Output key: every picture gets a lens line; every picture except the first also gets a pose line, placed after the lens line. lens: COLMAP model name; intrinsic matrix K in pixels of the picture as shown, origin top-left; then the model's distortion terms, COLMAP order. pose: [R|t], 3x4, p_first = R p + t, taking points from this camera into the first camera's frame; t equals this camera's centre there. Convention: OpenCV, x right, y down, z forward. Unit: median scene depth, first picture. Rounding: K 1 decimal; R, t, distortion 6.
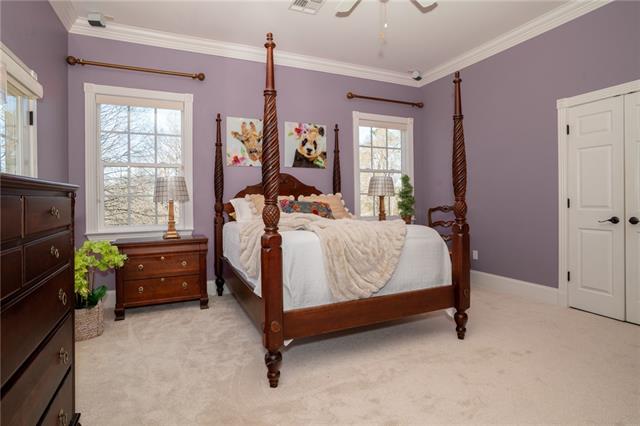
lens RADIAL K [[347.3, 0, 320.3], [0, 347.3, 204.4], [0, 0, 1]] dist [-0.059294, 0.000146]
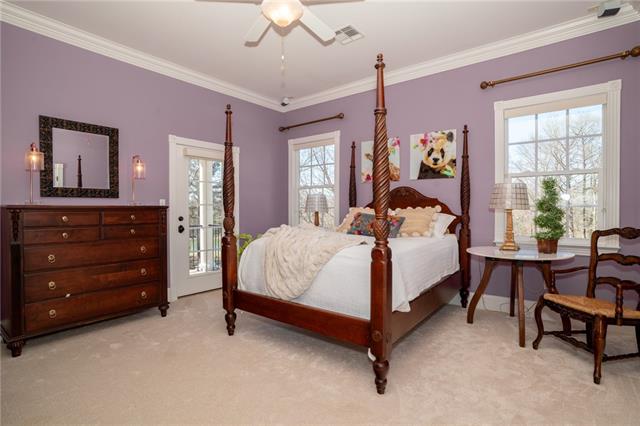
lens RADIAL K [[319.2, 0, 320.0], [0, 319.2, 213.0], [0, 0, 1]] dist [0.000601, 0.000321]
pose [[0.480117, 0.018215, -0.877016, 0.585444], [-0.013824, 0.999817, 0.013198, -0.018765], [0.877096, 0.005788, 0.480281, 0.309753]]
